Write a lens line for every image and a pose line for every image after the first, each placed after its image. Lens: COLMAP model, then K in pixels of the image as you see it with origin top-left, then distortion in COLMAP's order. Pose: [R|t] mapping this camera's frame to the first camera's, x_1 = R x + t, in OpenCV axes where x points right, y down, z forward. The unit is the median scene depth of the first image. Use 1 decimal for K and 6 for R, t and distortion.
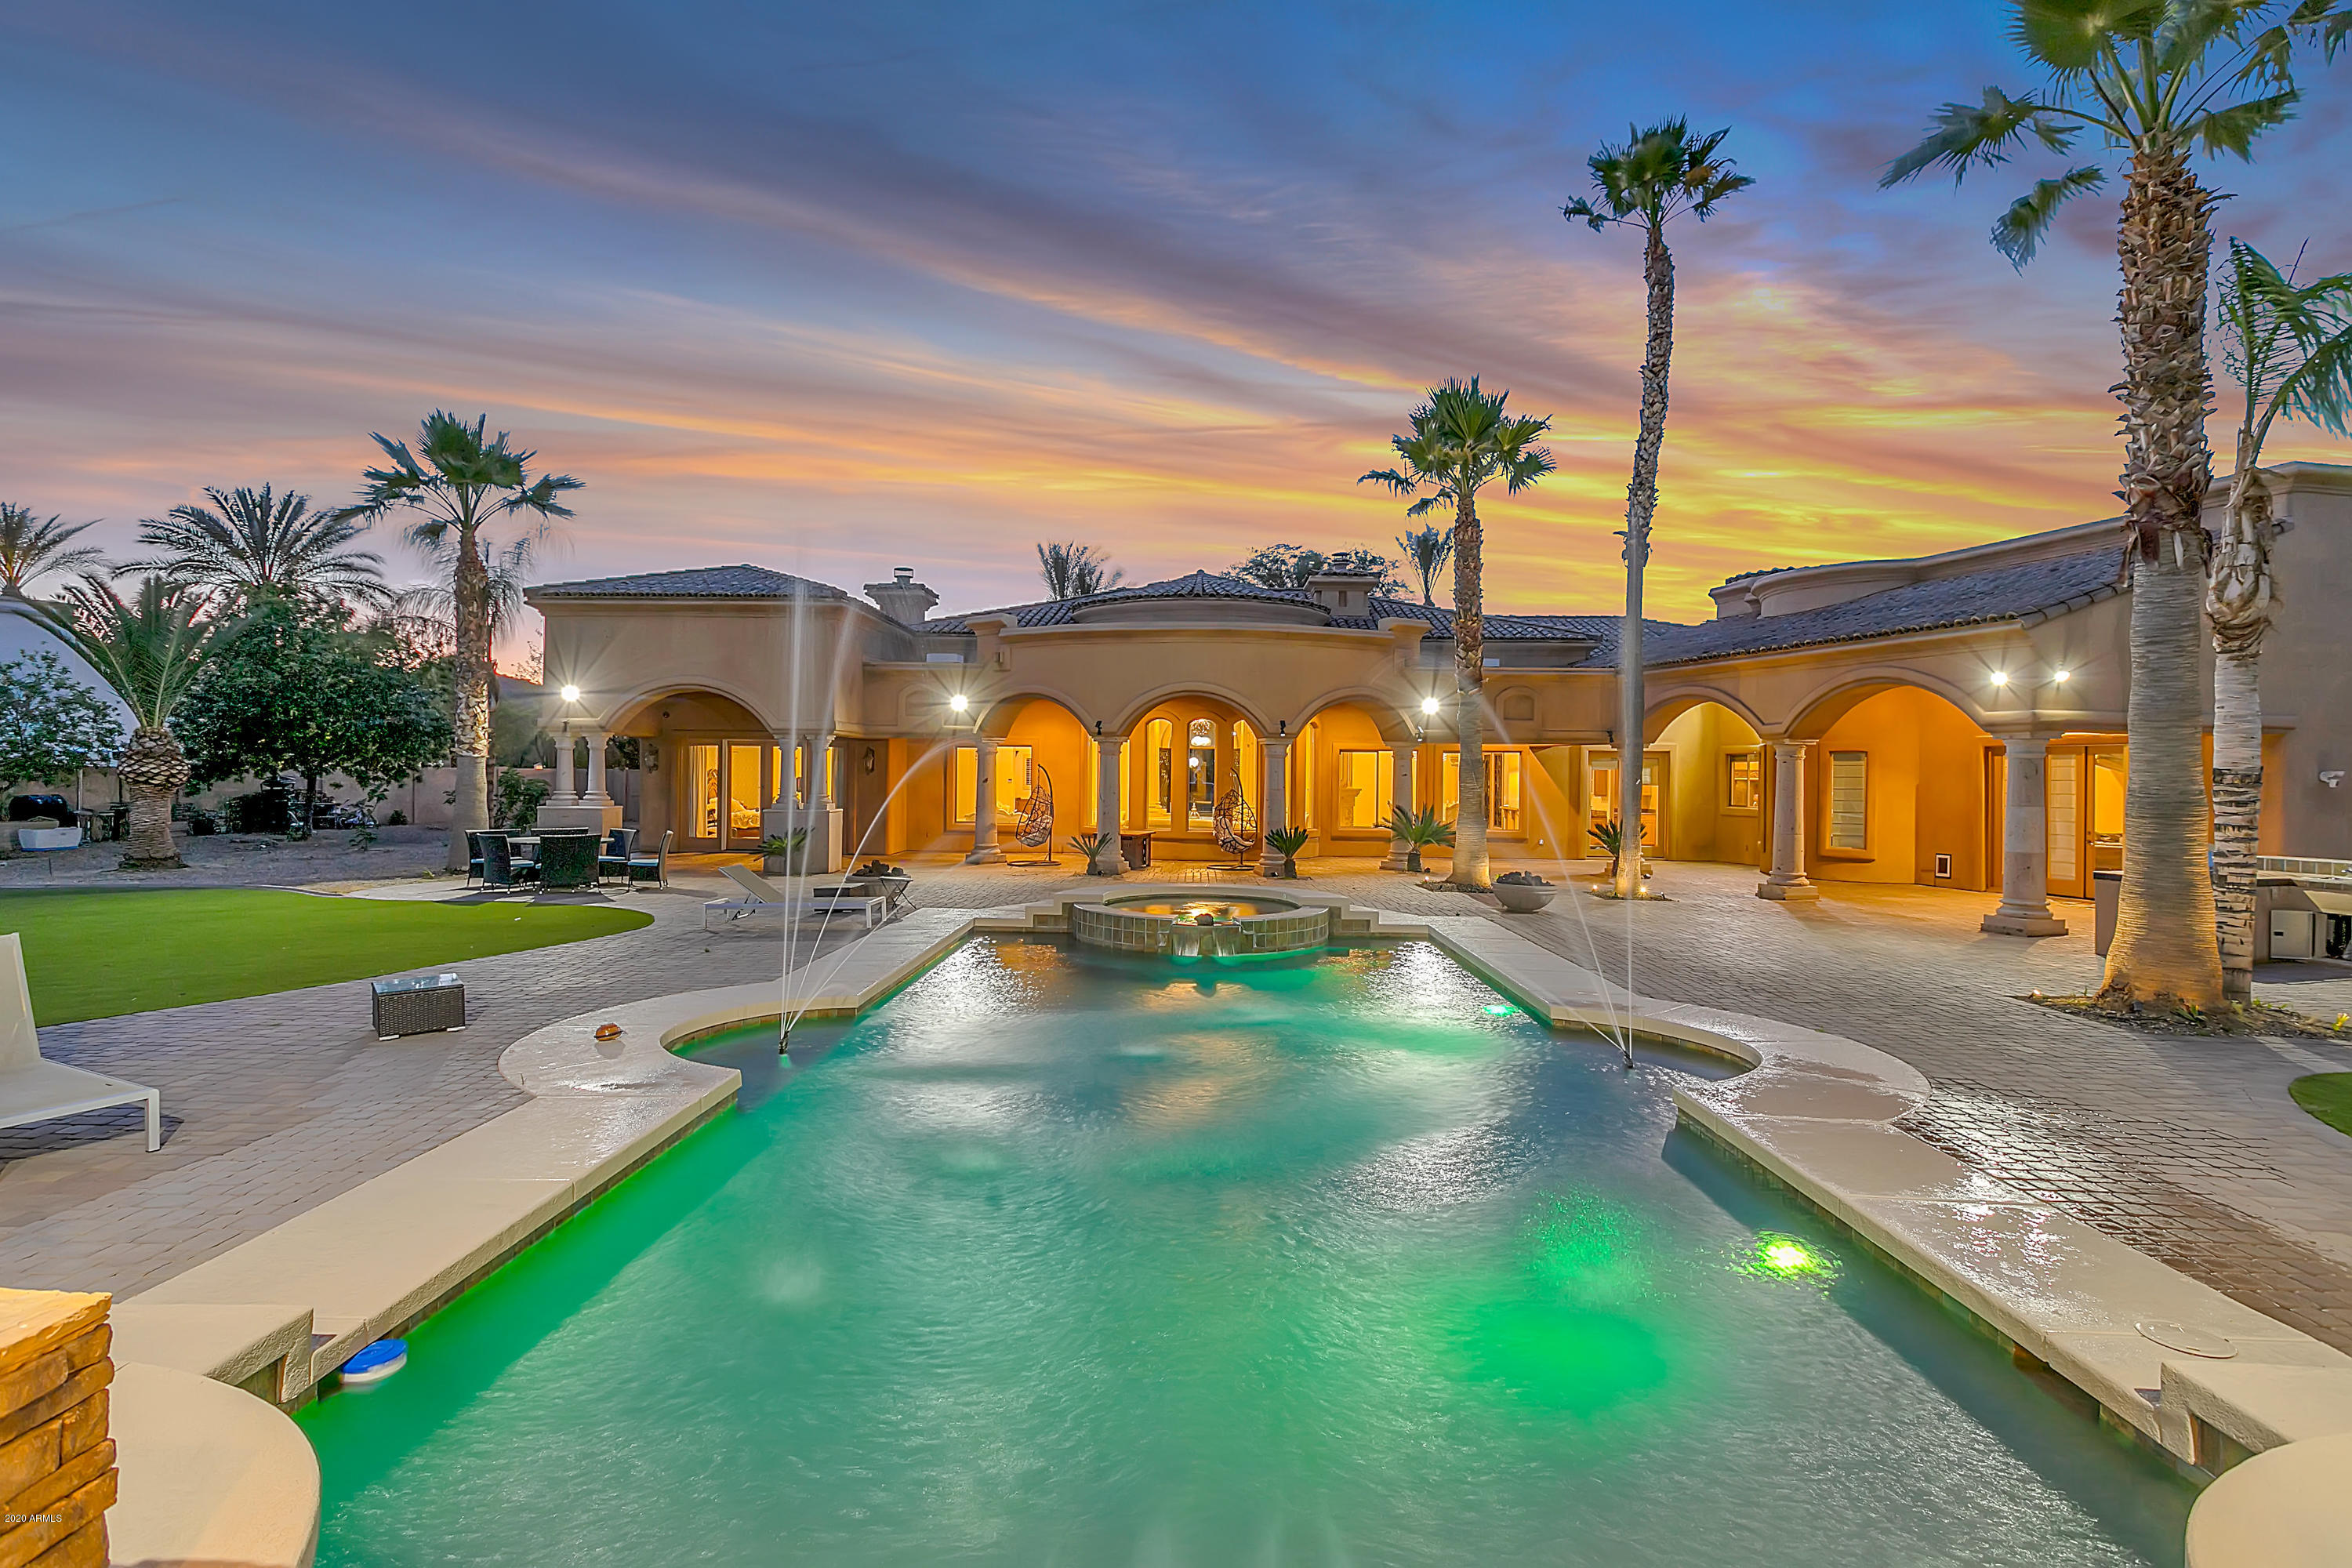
lens RADIAL K [[1154.0, 0, 1176.0], [0, 1154.0, 784.0], [0, 0, 1]] dist [0.002677, 0.000549]
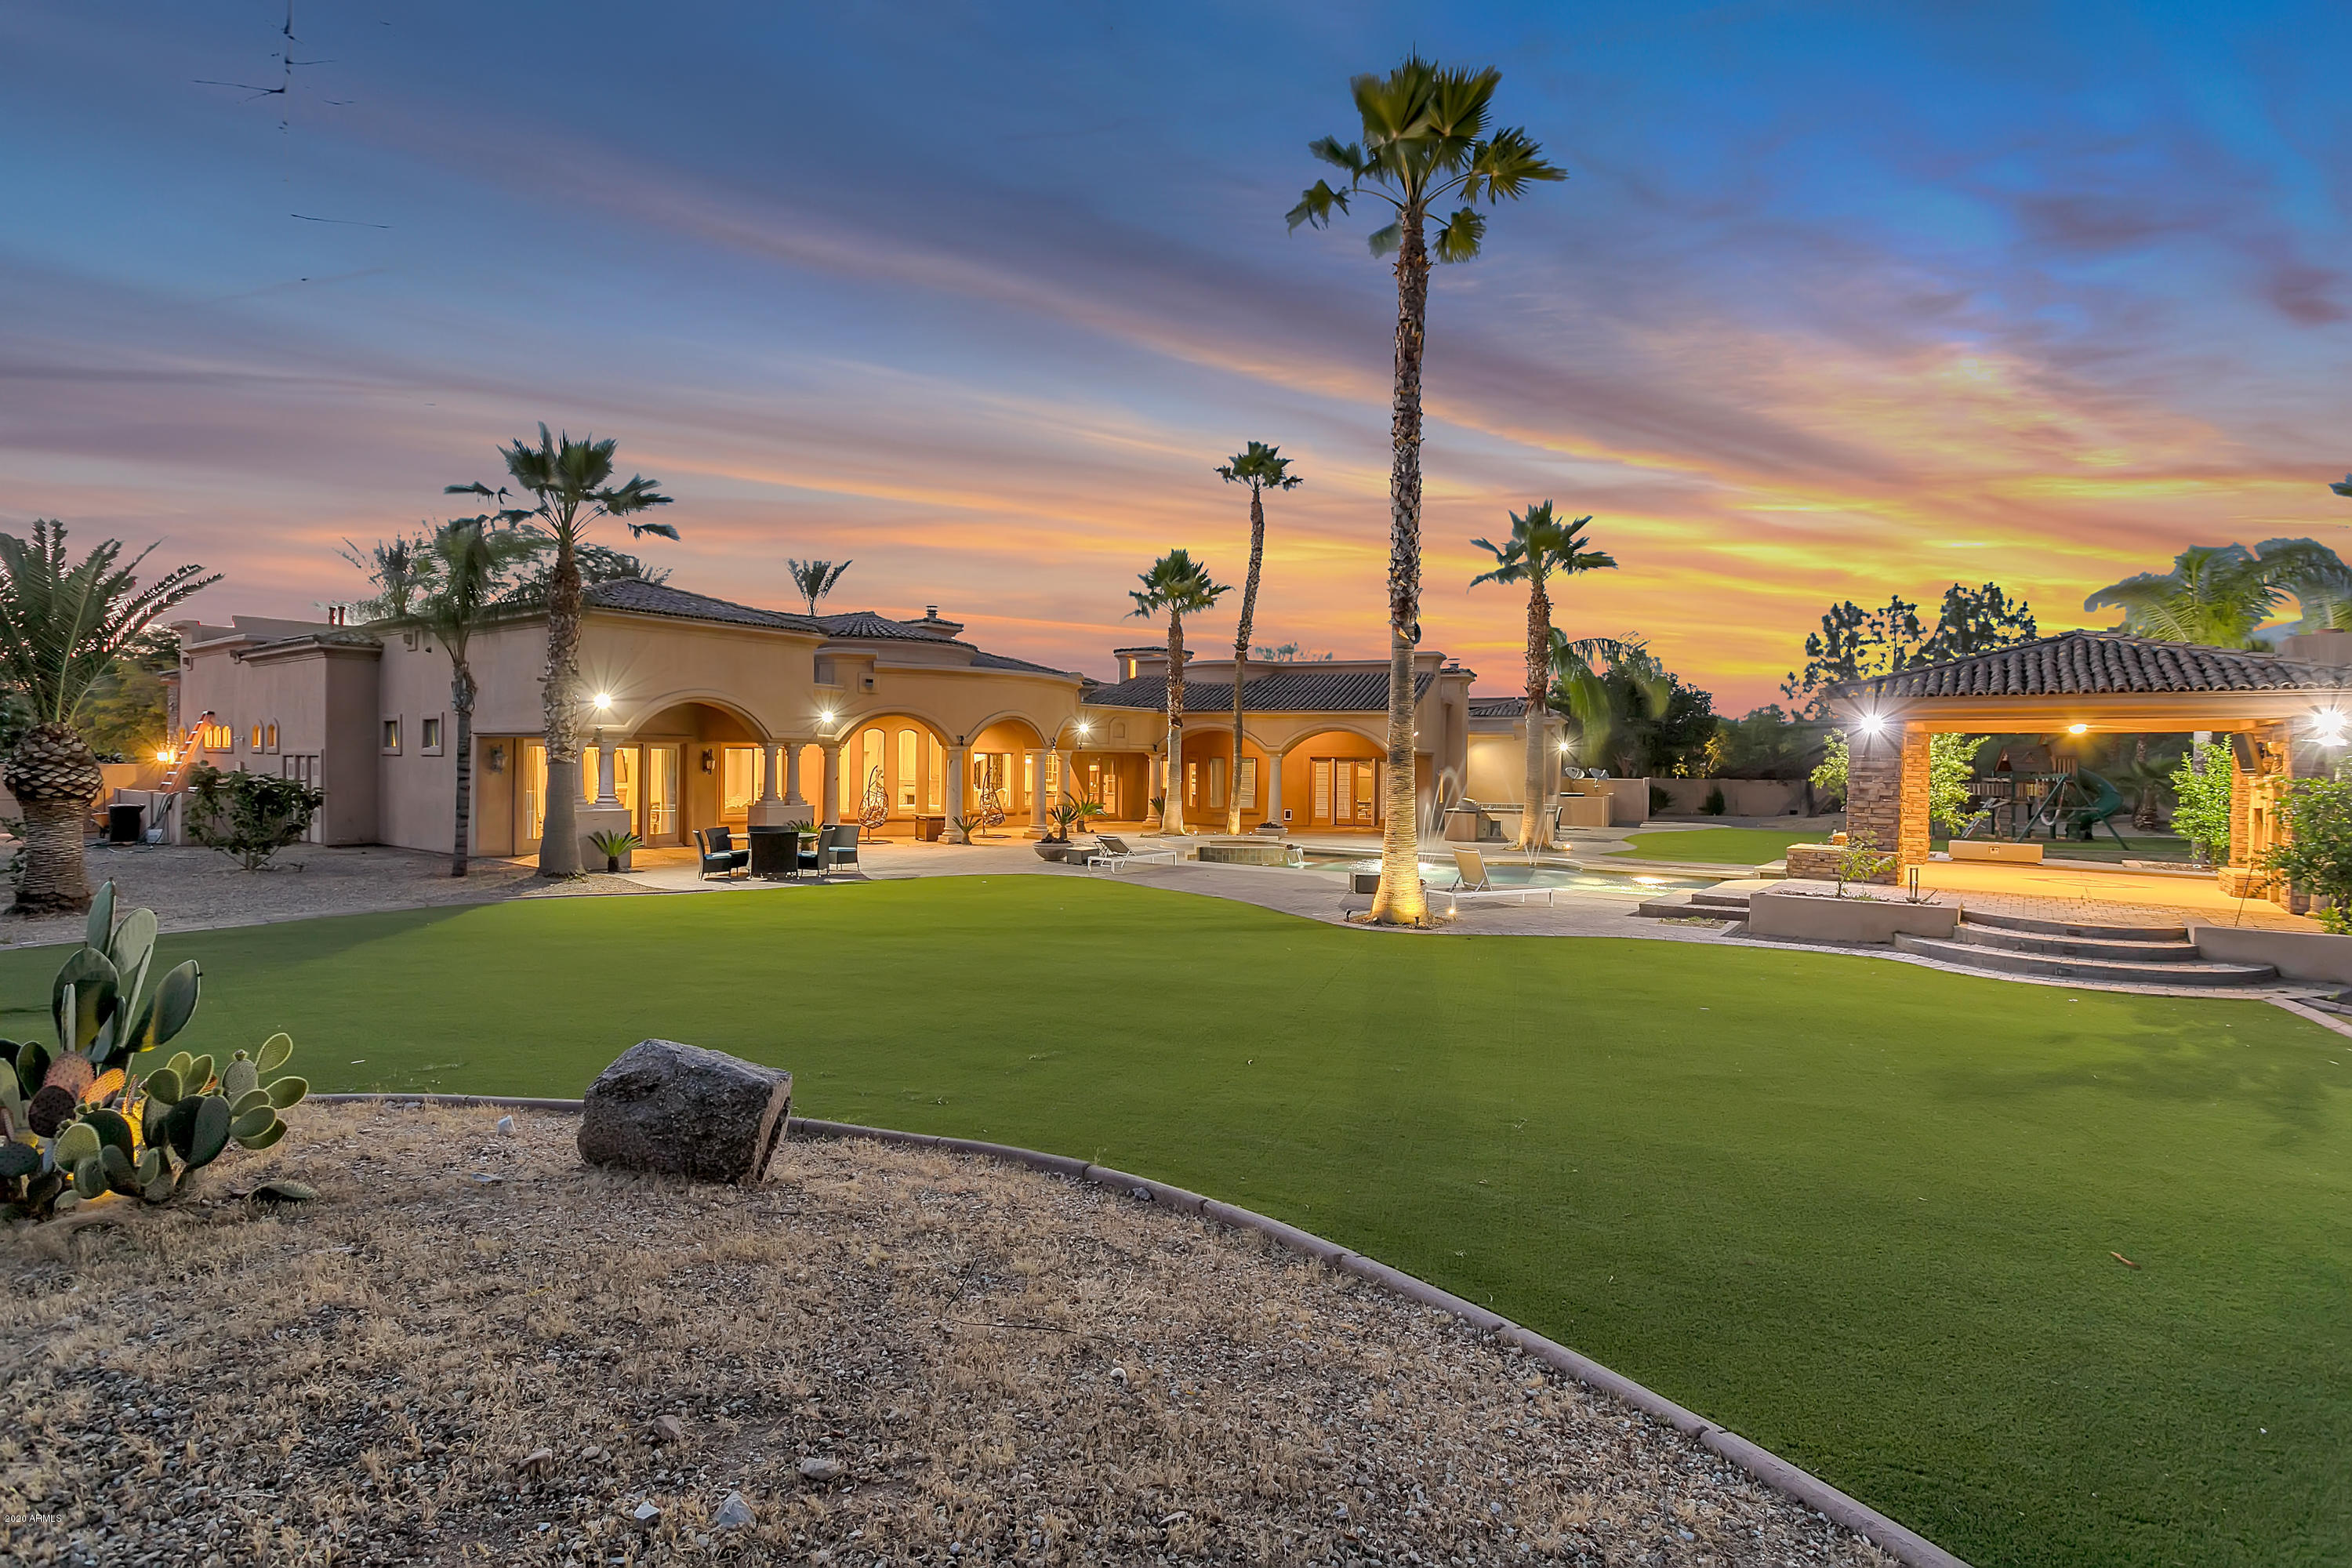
lens RADIAL K [[1154.0, 0, 1176.0], [0, 1154.0, 784.0], [0, 0, 1]] dist [0.002677, 0.000549]
pose [[0.579422, -0.016340, 0.814864, -1.152367], [0.002860, 0.999834, 0.018016, -0.022106], [-0.815022, -0.008108, 0.579373, -0.025446]]
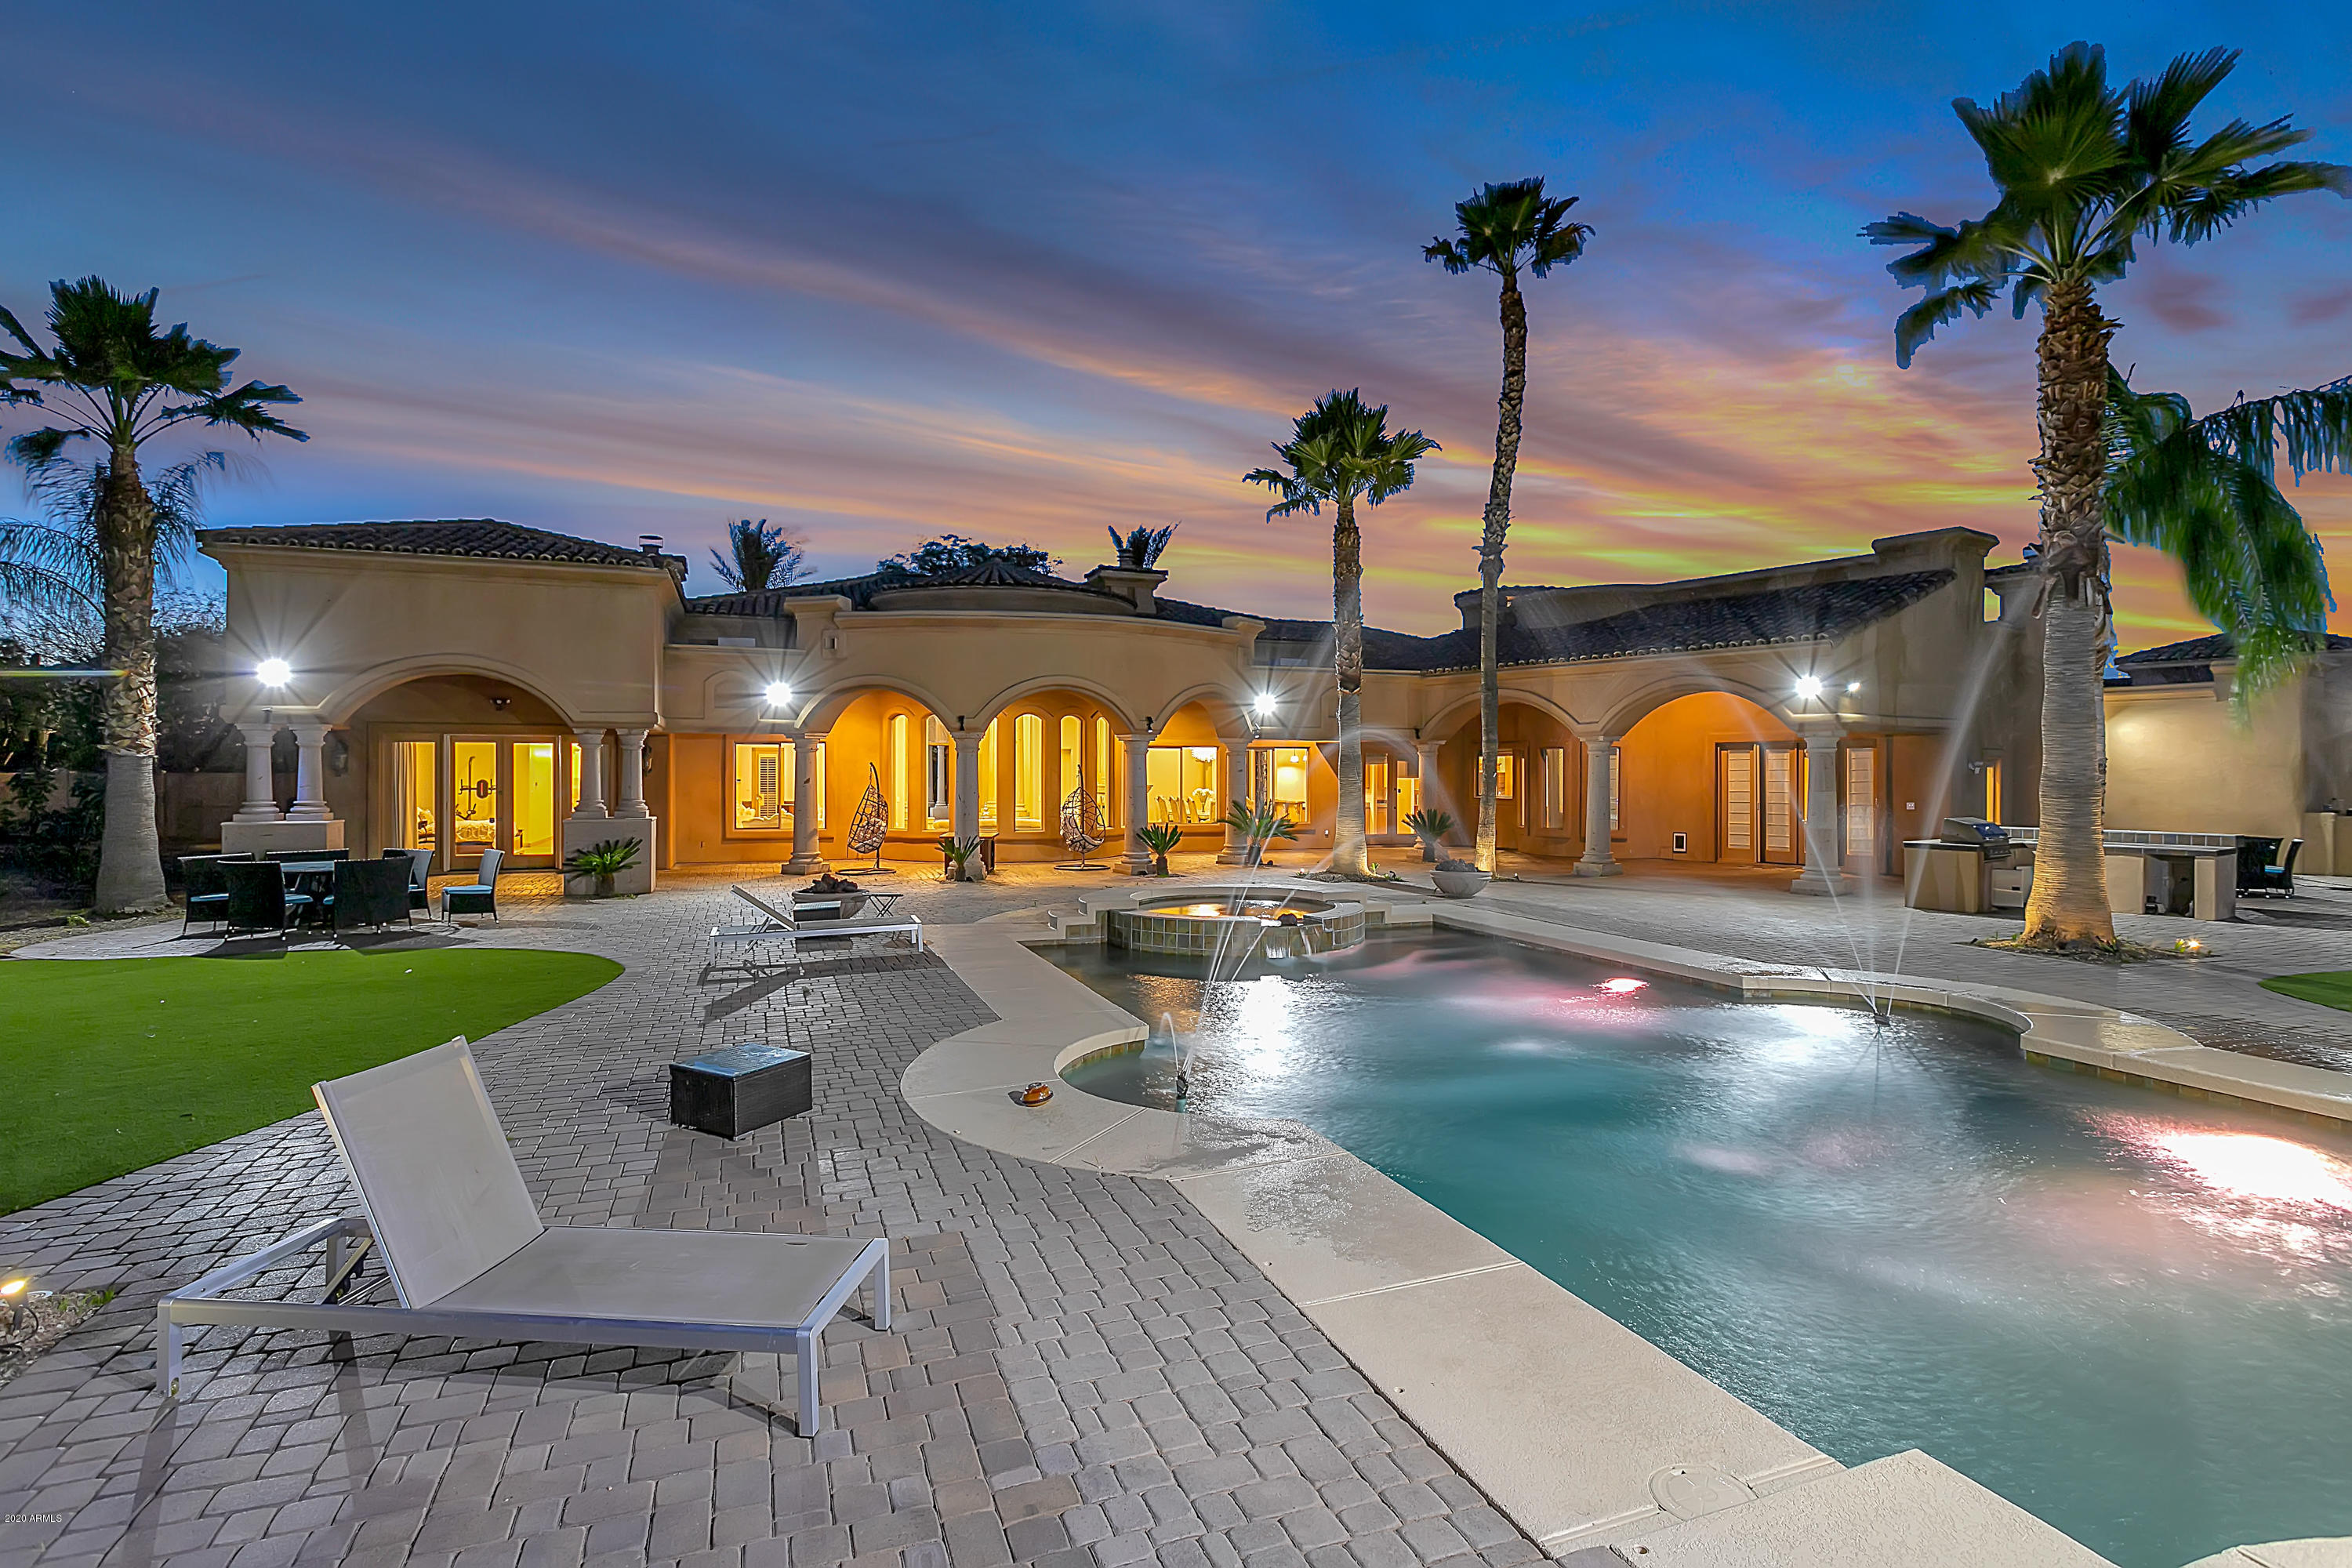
lens RADIAL K [[1154.0, 0, 1176.0], [0, 1154.0, 784.0], [0, 0, 1]] dist [0.002677, 0.000549]
pose [[0.928683, -0.013070, 0.370644, -0.273817], [0.012087, 0.999915, 0.004975, -0.002215], [-0.370677, -0.000141, 0.928762, 0.081764]]
